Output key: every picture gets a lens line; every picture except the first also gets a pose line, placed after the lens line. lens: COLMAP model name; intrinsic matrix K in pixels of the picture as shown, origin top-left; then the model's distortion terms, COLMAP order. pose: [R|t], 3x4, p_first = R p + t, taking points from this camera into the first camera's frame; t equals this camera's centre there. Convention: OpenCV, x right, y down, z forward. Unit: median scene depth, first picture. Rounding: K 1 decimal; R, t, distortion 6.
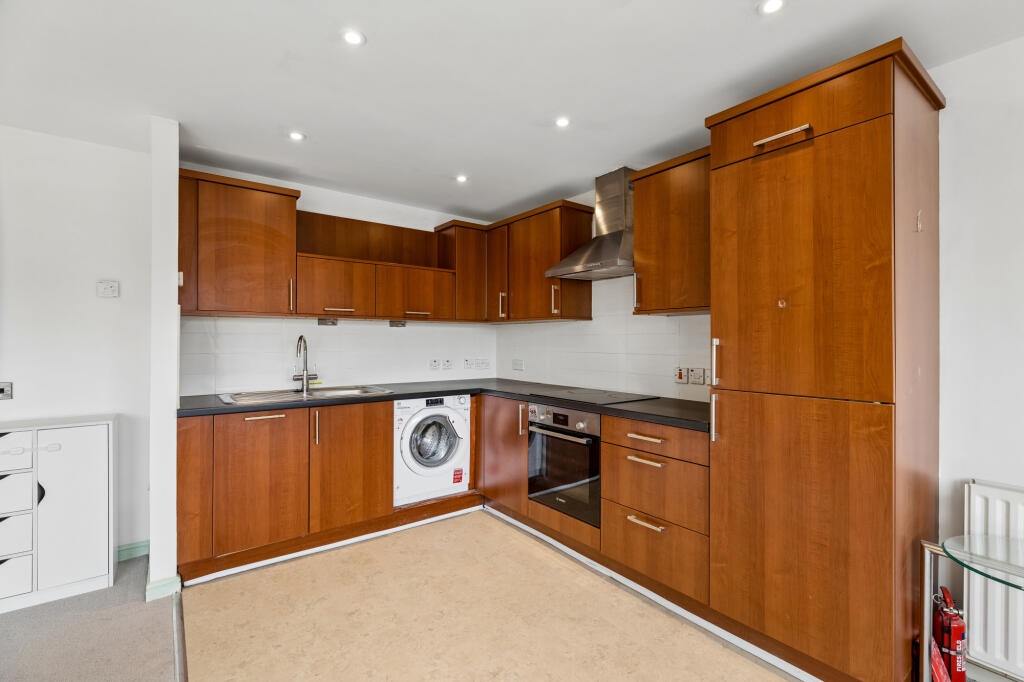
lens RADIAL K [[462.9, 0, 511.4], [0, 462.9, 342.2], [0, 0, 1]] dist [0.004876, -0.000780]
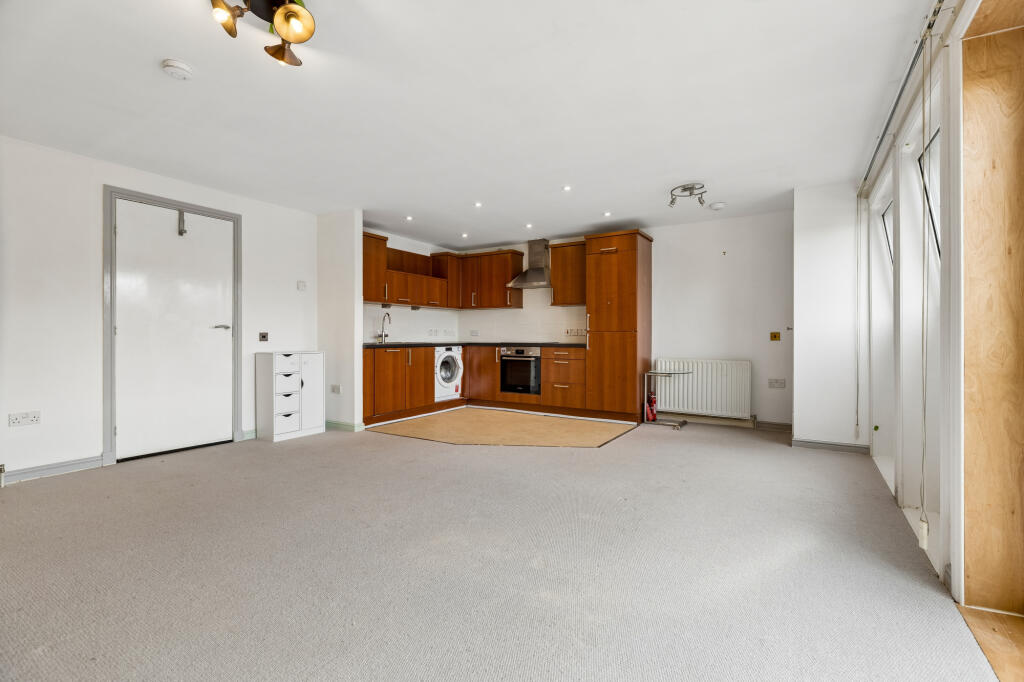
lens RADIAL K [[462.9, 0, 513.2], [0, 462.9, 338.4], [0, 0, 1]] dist [0.004876, -0.000780]
pose [[0.931581, -0.001269, 0.363532, -0.829165], [0.000725, 0.999998, 0.001633, 0.110735], [-0.363533, -0.001258, 0.931580, -1.205311]]
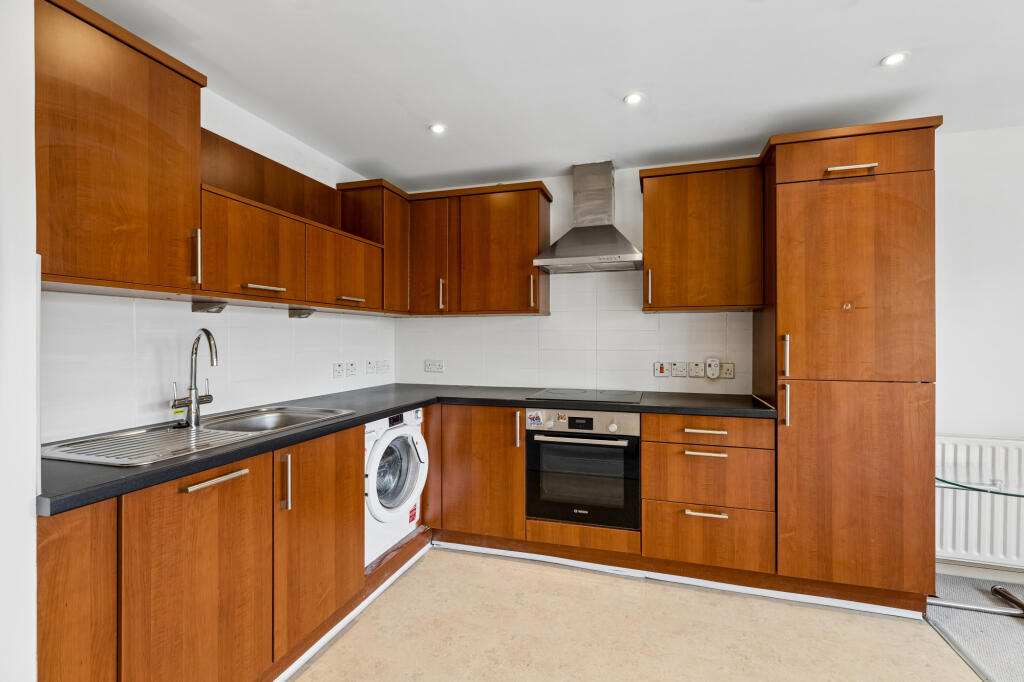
lens RADIAL K [[462.9, 0, 518.2], [0, 462.9, 341.2], [0, 0, 1]] dist [0.004876, -0.000780]
pose [[0.807523, -0.005712, 0.589808, -0.599251], [0.003427, 0.999982, 0.004992, -0.000040], [-0.589826, -0.002010, 0.807528, 0.380340]]
